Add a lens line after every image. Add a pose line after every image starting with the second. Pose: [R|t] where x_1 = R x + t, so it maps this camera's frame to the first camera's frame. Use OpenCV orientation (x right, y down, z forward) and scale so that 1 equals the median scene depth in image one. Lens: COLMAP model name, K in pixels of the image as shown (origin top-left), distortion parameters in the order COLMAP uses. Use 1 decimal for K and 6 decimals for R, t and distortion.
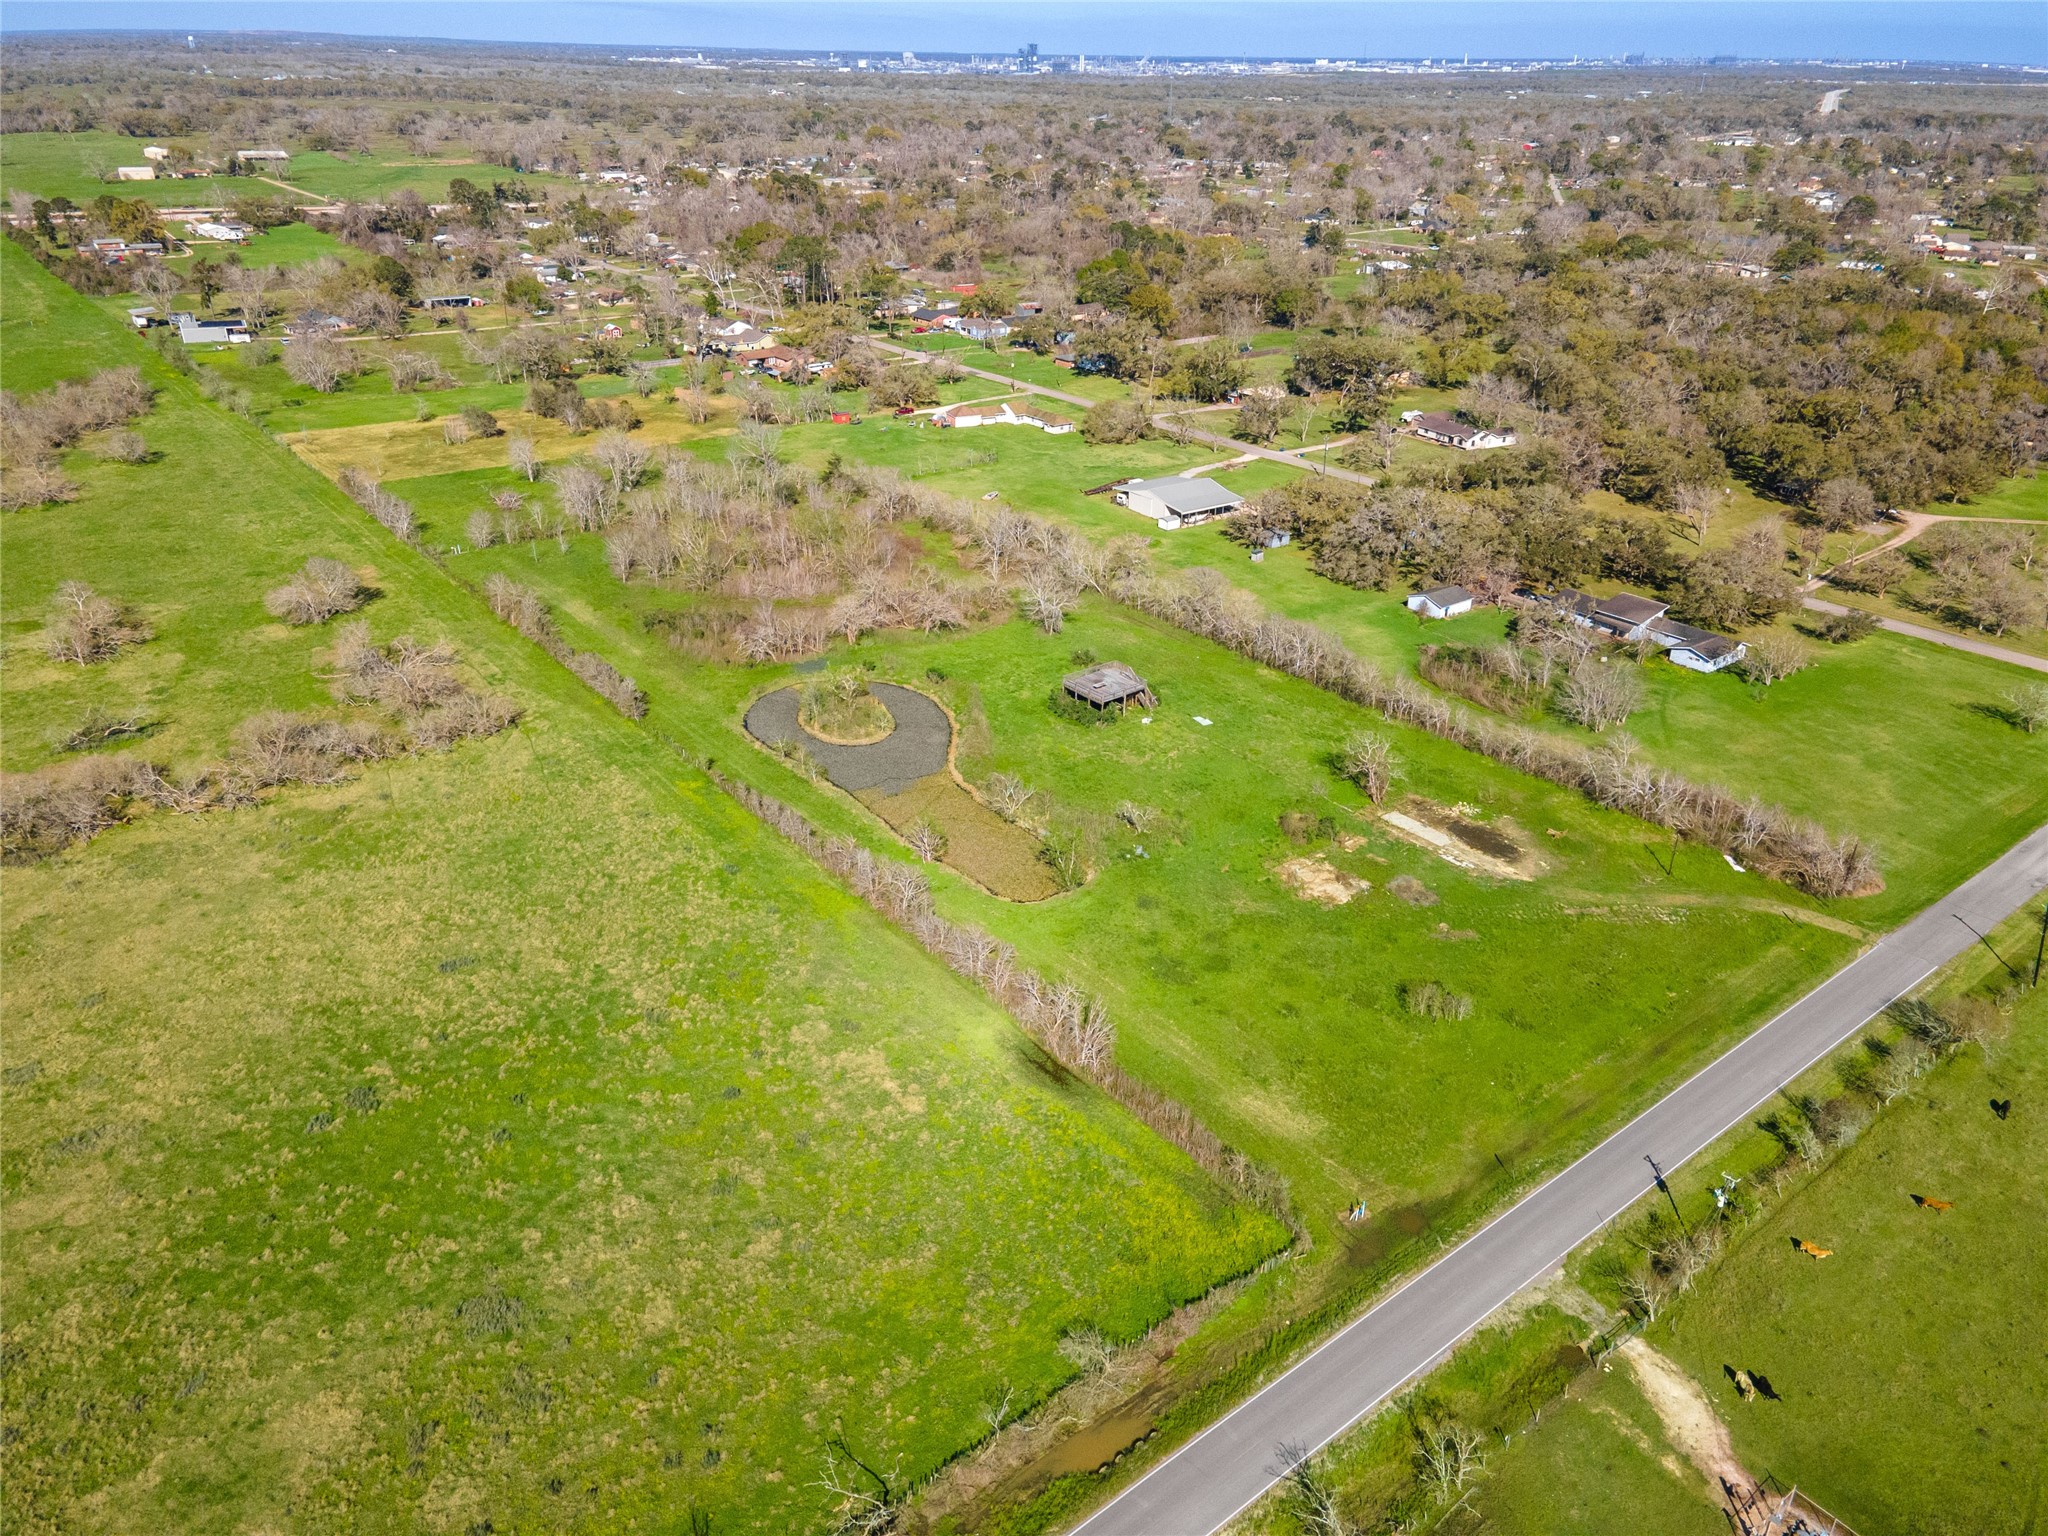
lens RADIAL K [[1492.2, 0, 1025.8], [0, 1492.2, 770.7], [0, 0, 1]] dist [0.038906, 0.014634]
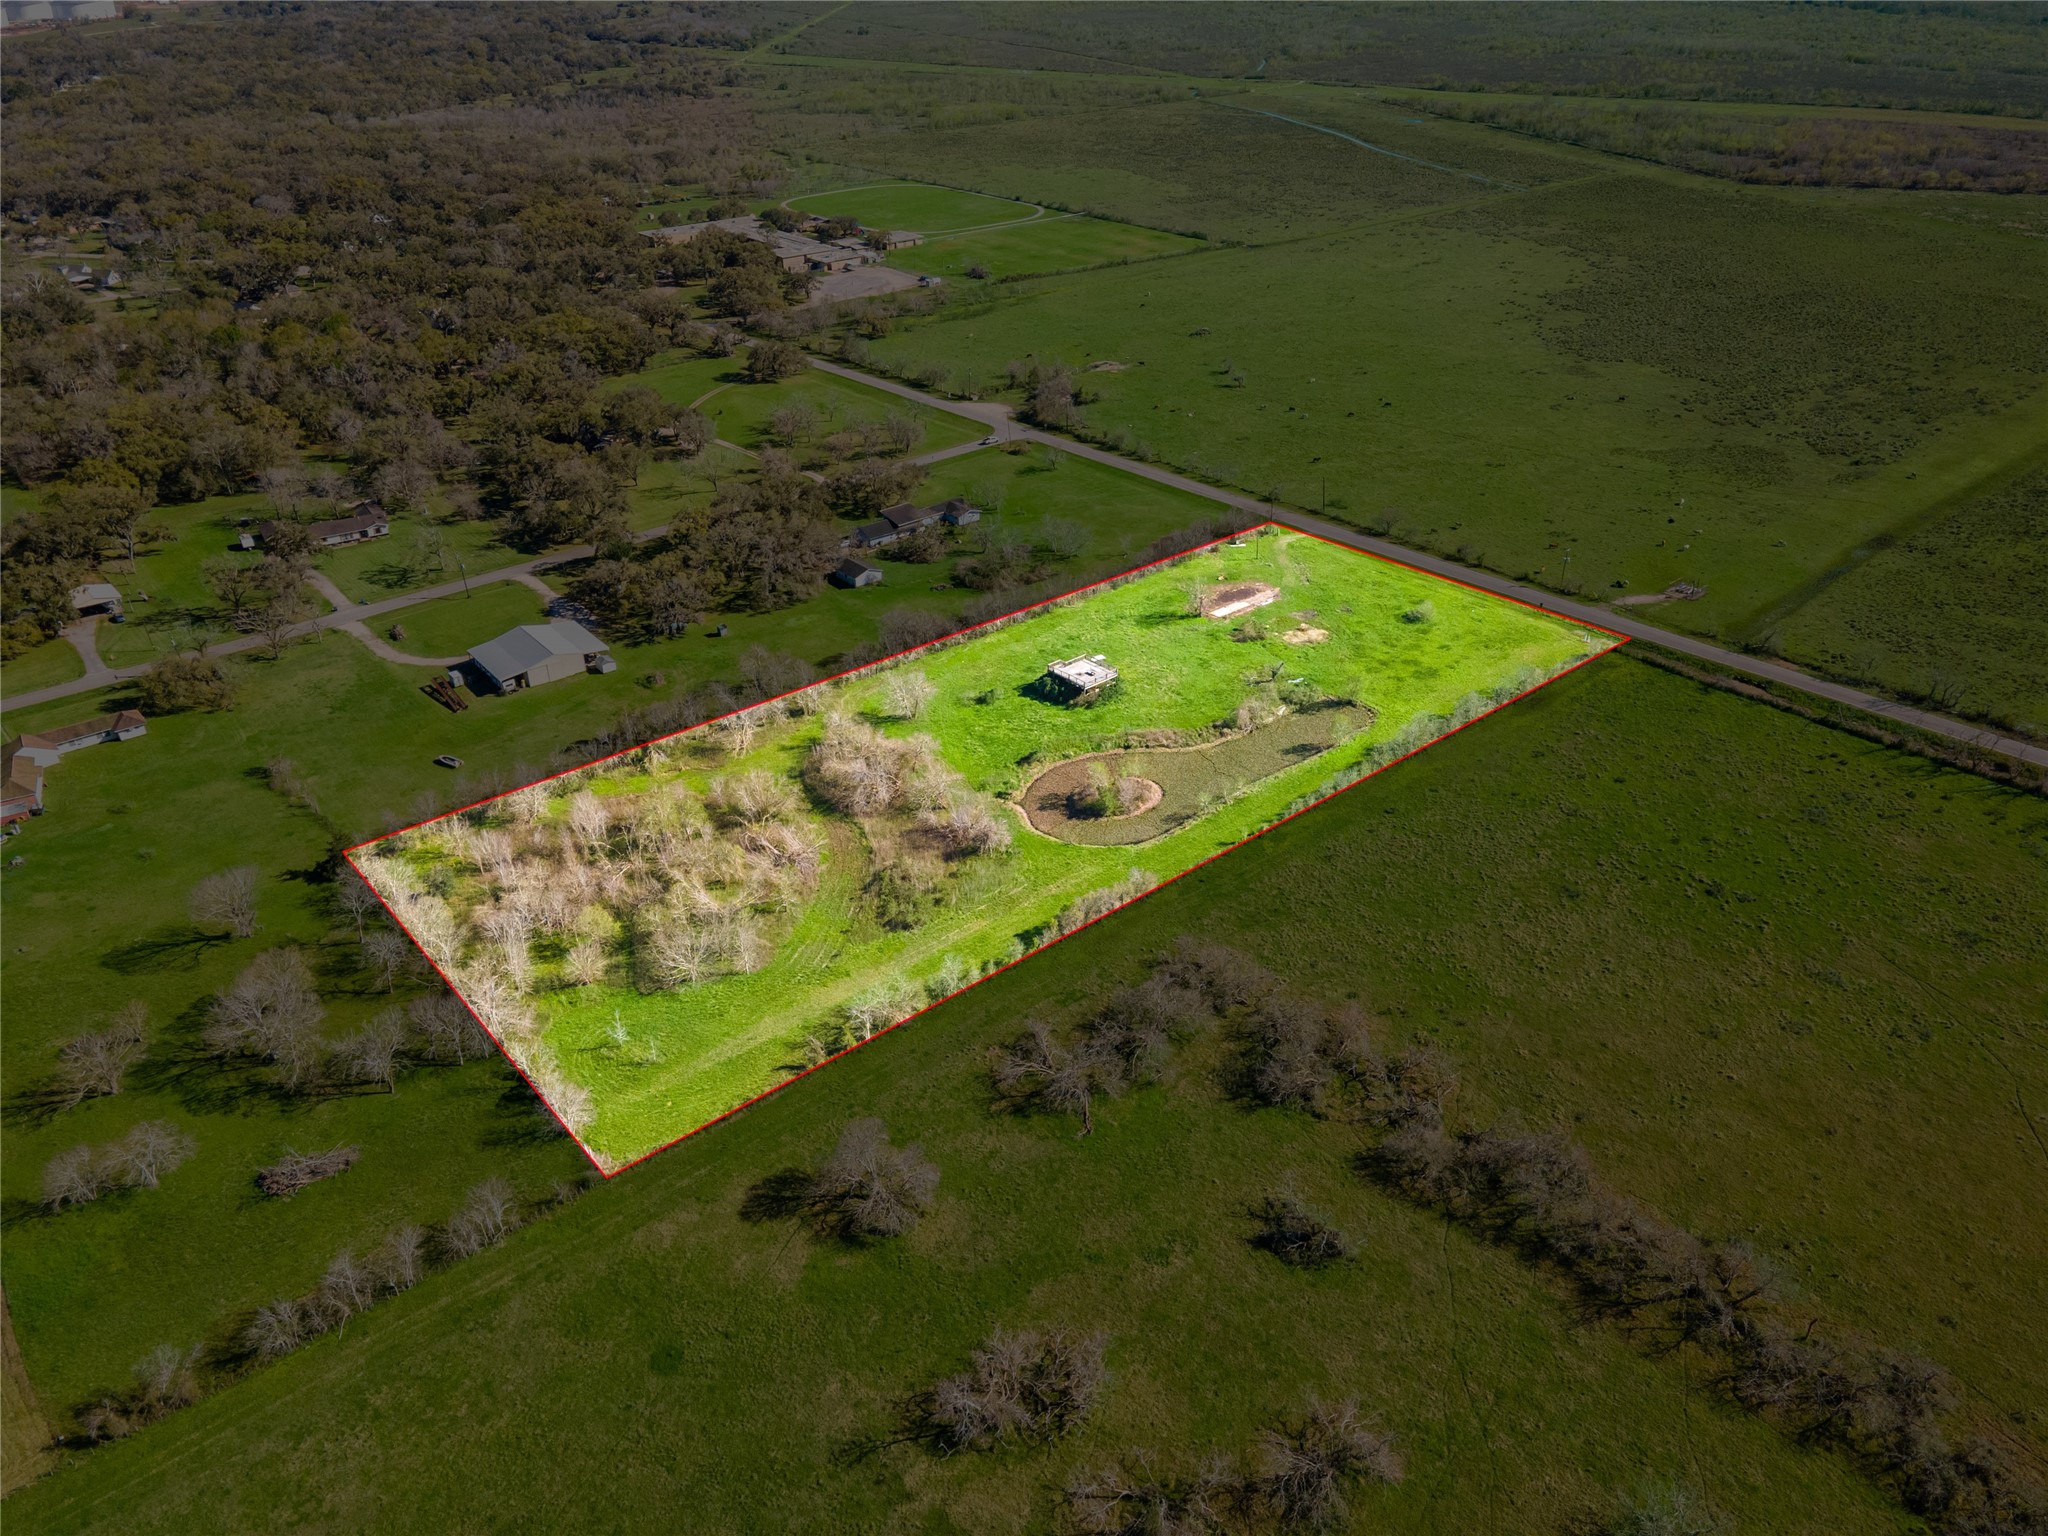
lens RADIAL K [[1492.2, 0, 1018.5], [0, 1492.2, 768.8], [0, 0, 1]] dist [0.038906, 0.014634]
pose [[-0.046979, -0.514126, 0.856427, -0.950103], [0.446358, 0.756209, 0.478448, -0.553113], [-0.893621, 0.404750, 0.193958, 0.706061]]
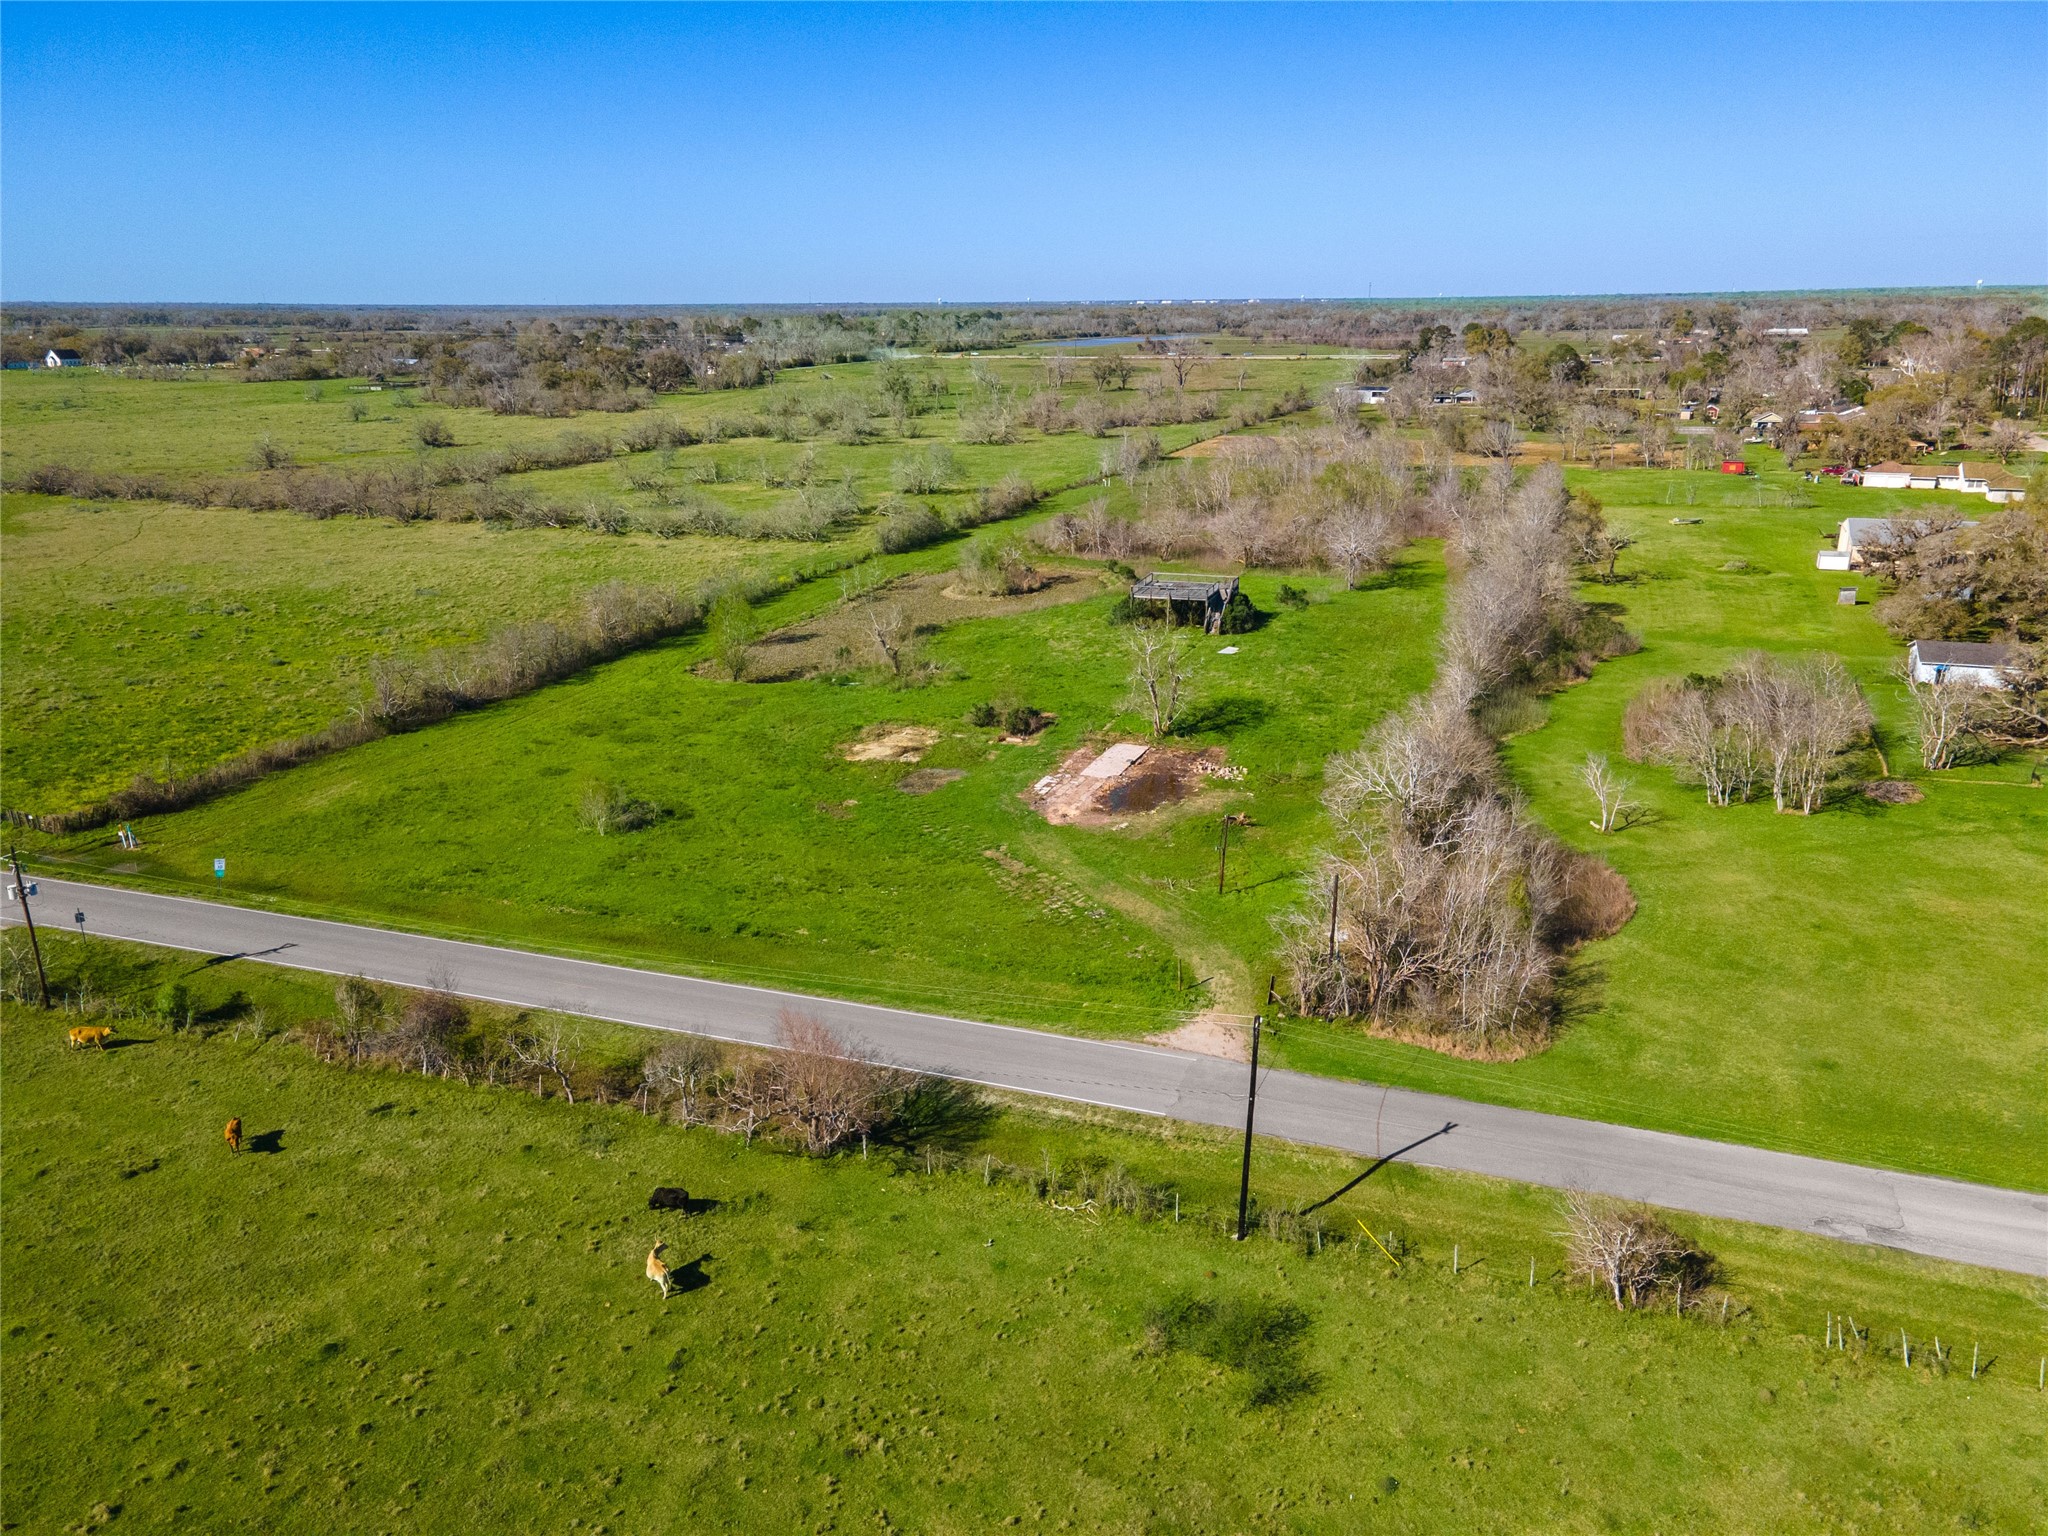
lens RADIAL K [[1492.2, 0, 1018.6], [0, 1492.2, 771.2], [0, 0, 1]] dist [0.038906, 0.014634]
pose [[0.517927, 0.239580, -0.821190, 0.571376], [-0.357327, 0.932807, 0.046776, 0.020534], [0.777218, 0.269207, 0.568735, 0.440034]]
